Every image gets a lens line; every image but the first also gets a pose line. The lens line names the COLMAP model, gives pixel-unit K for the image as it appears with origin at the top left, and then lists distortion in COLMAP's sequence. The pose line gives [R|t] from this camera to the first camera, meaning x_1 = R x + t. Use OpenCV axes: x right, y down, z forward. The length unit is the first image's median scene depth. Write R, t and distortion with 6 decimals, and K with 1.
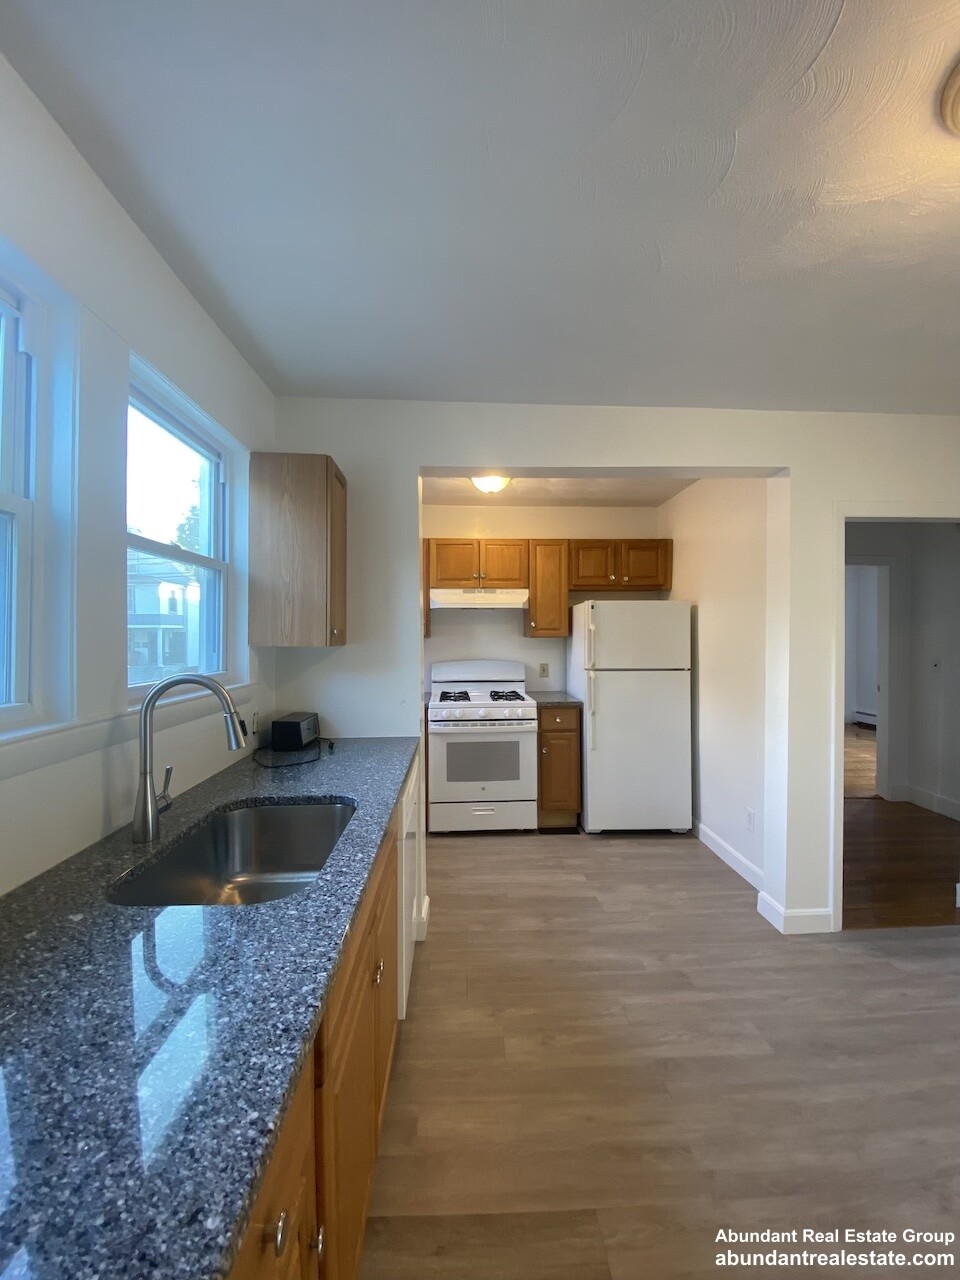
lens RADIAL K [[522.5, 0, 472.6], [0, 522.5, 631.6], [0, 0, 1]] dist [0.002964, -0.011764]
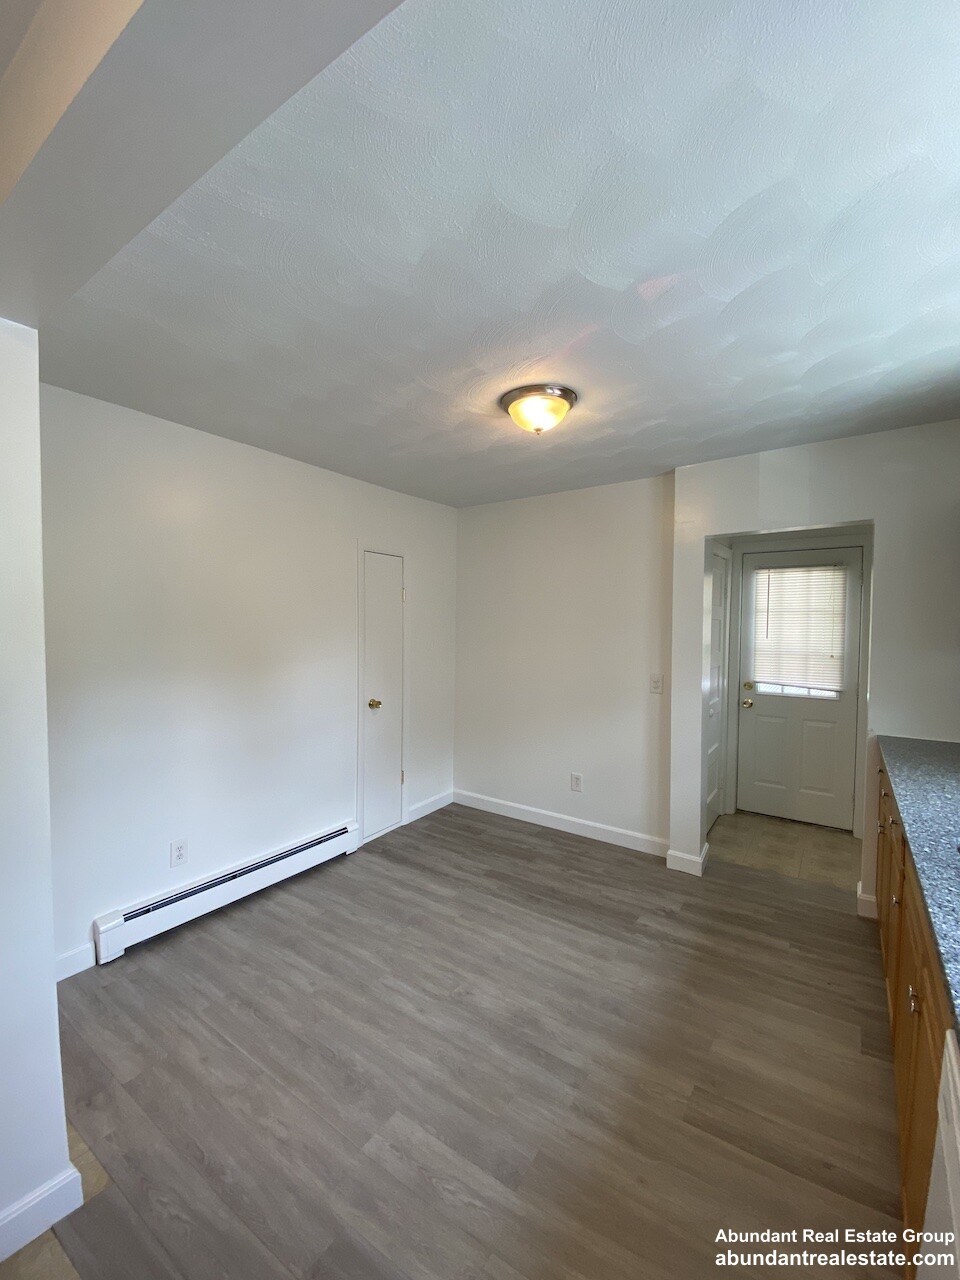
lens RADIAL K [[522.5, 0, 475.9], [0, 522.5, 639.7], [0, 0, 1]] dist [0.002964, -0.011764]
pose [[-0.803011, -0.018916, 0.595664, -0.039658], [-0.002165, 0.999582, 0.028825, -0.030346], [-0.595961, 0.021857, -0.802716, 1.112308]]
